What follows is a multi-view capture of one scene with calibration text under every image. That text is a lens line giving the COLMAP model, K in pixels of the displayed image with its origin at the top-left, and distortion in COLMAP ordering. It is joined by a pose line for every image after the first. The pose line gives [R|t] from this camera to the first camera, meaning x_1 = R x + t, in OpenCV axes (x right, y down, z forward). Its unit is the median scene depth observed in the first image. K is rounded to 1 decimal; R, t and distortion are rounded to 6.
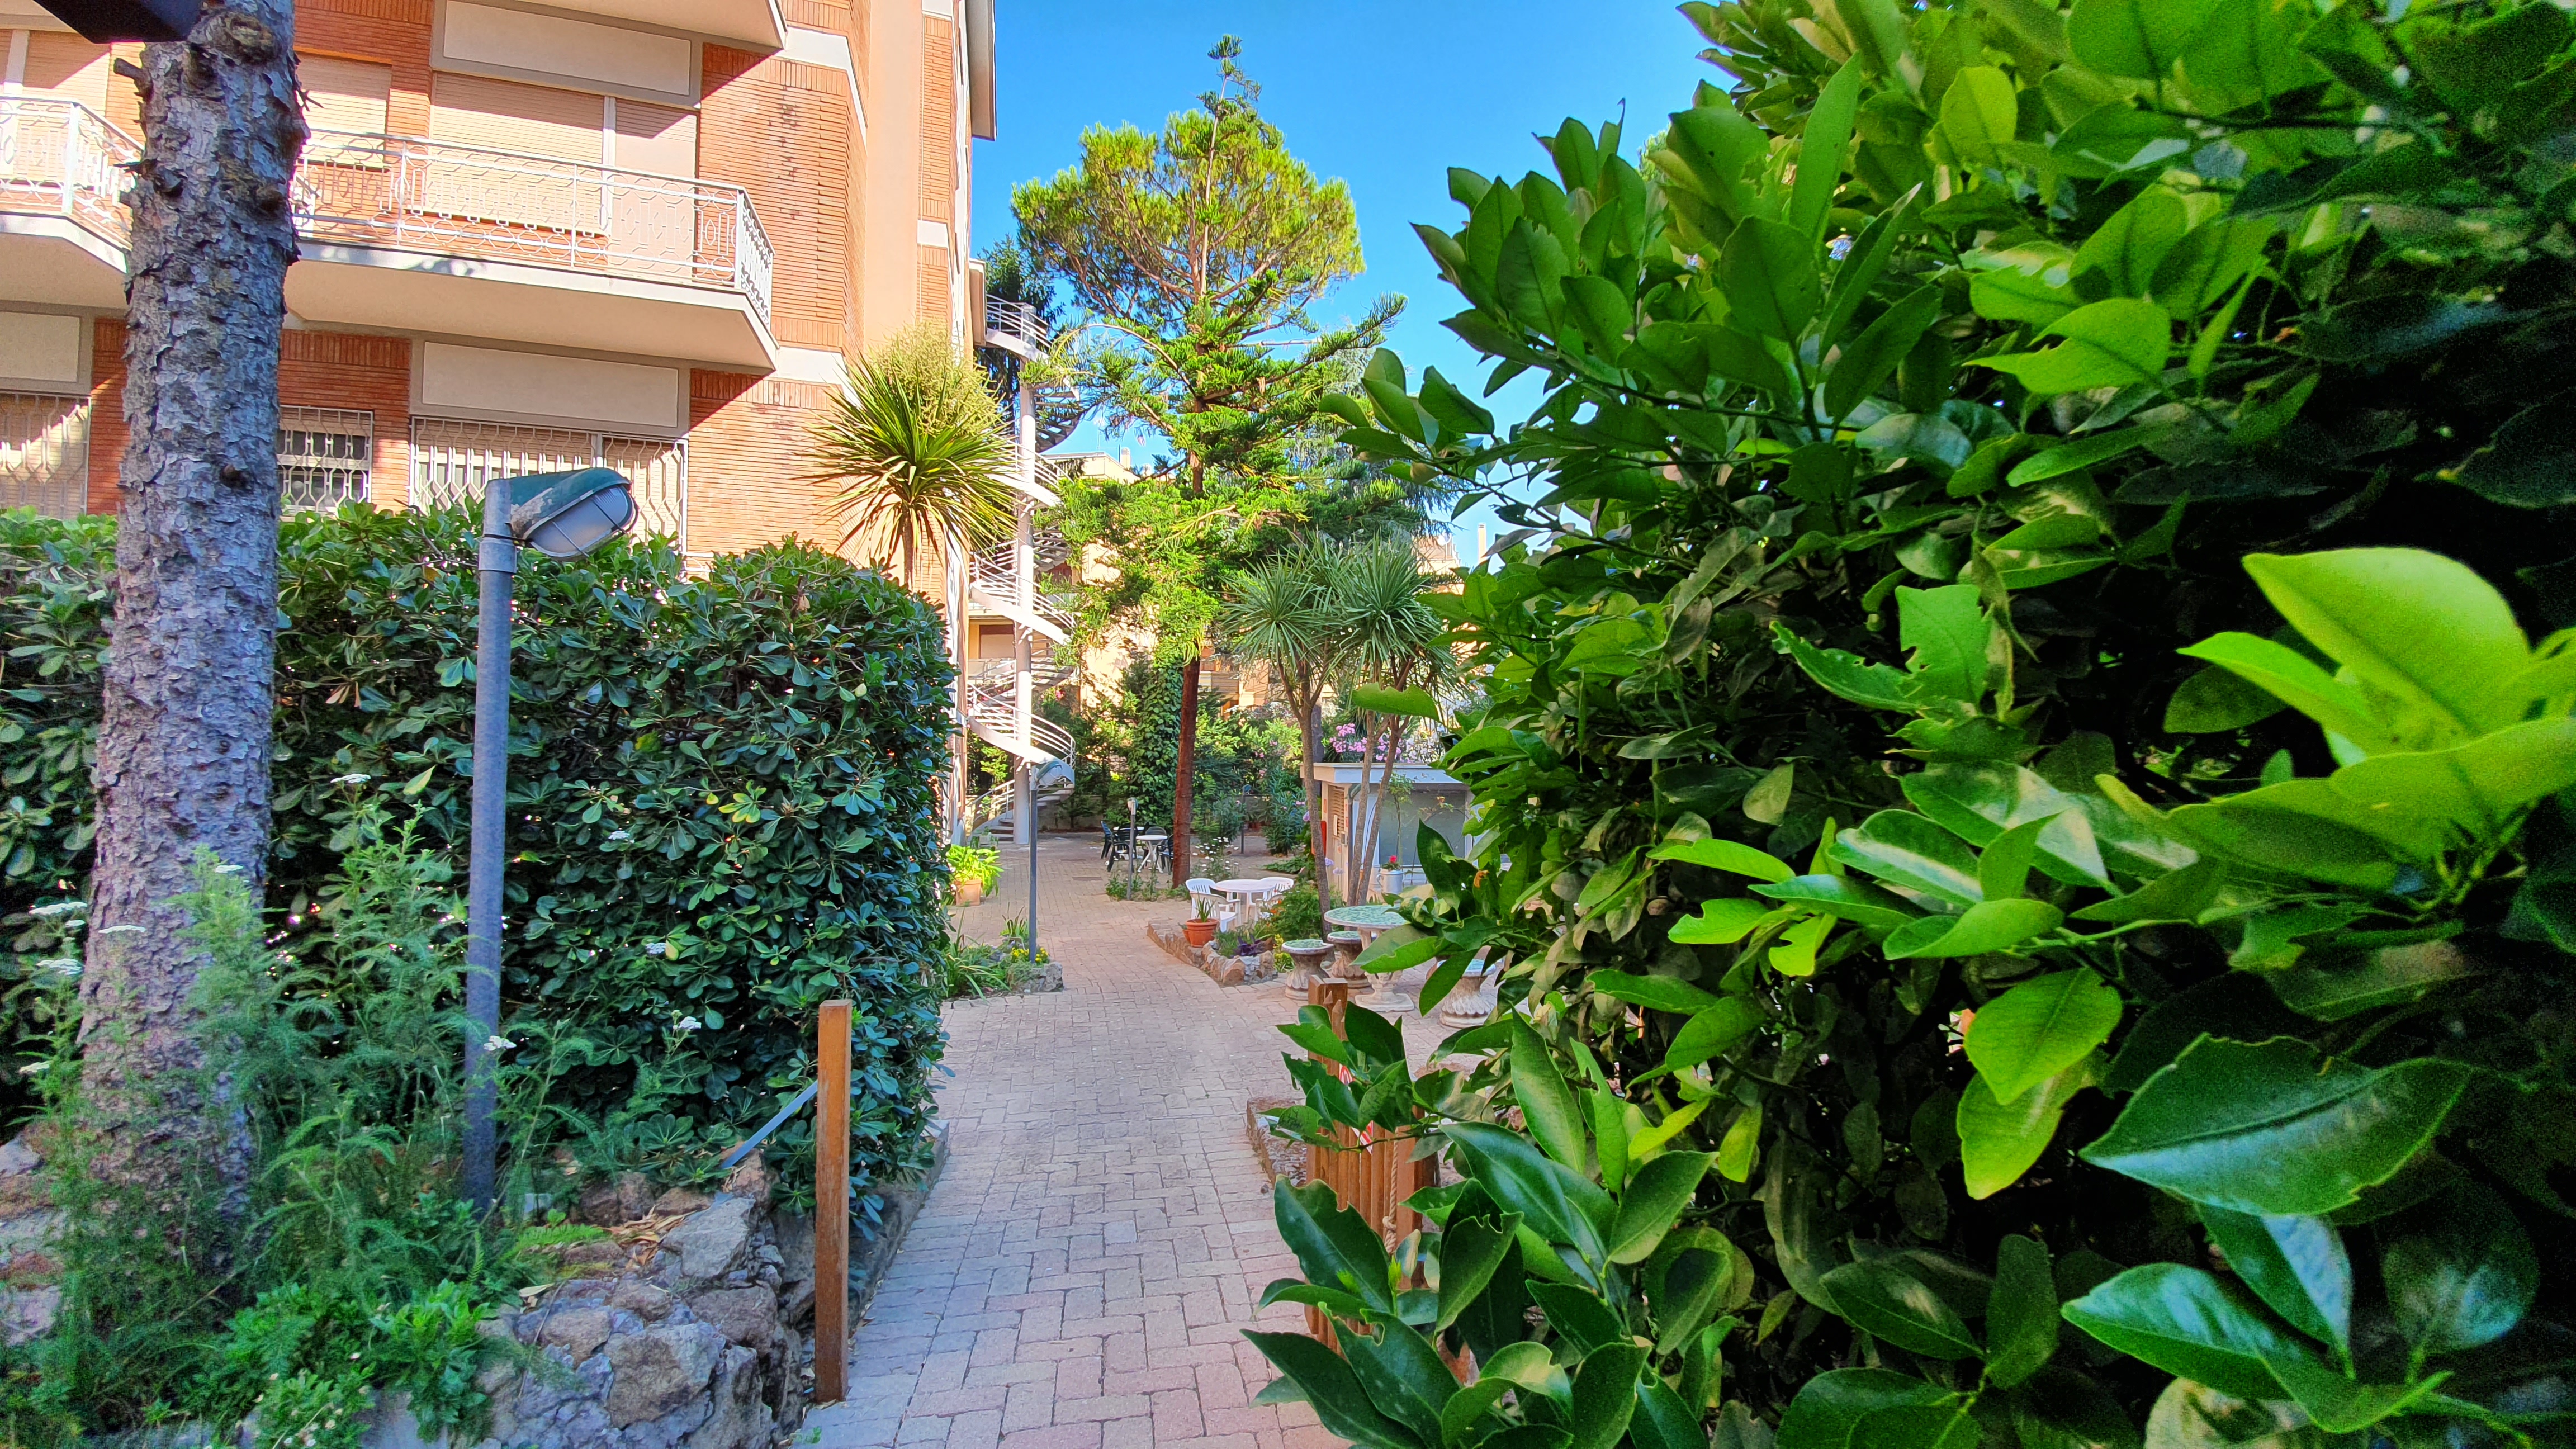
lens RADIAL K [[1054.3, 0, 1304.3], [0, 1054.3, 731.7], [0, 0, 1]] dist [-0.025794, -0.002717]
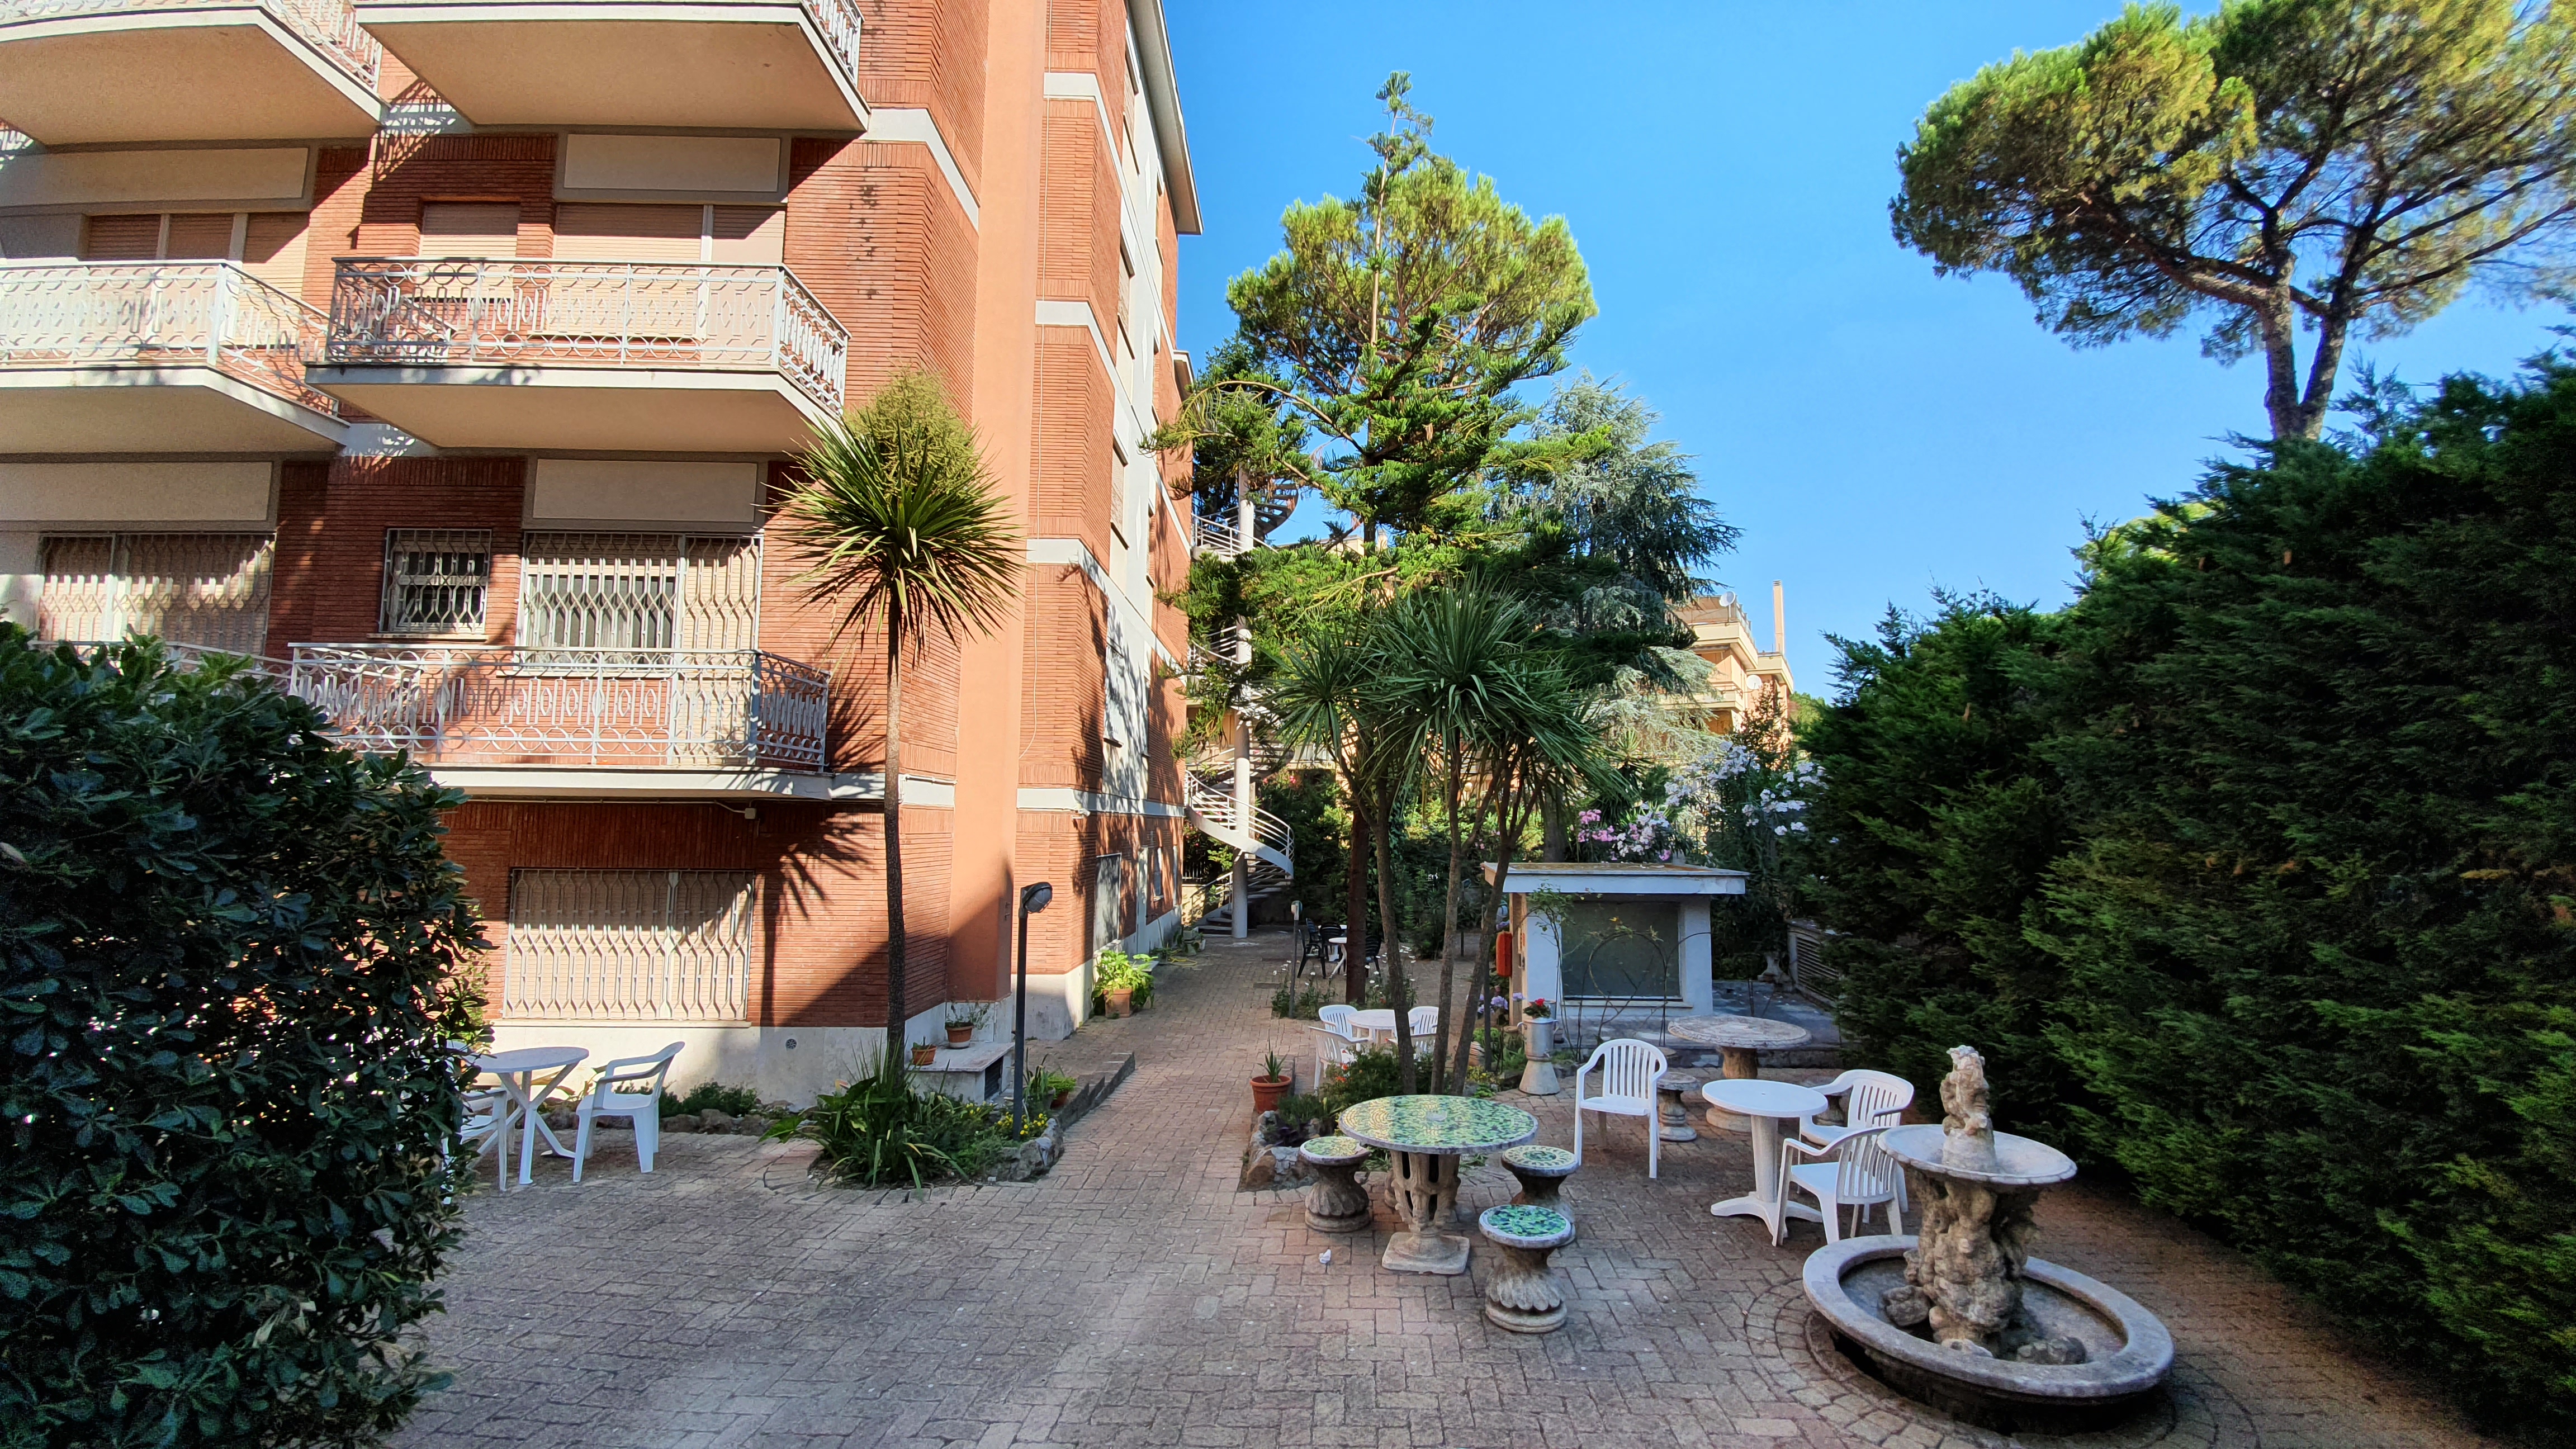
lens RADIAL K [[1054.3, 0, 1286.7], [0, 1054.3, 728.1], [0, 0, 1]] dist [-0.025794, -0.002717]
pose [[0.958674, -0.030763, -0.282838, 0.135704], [0.008325, 0.996745, -0.080194, -0.018860], [0.284385, 0.074525, 0.955809, 0.219953]]
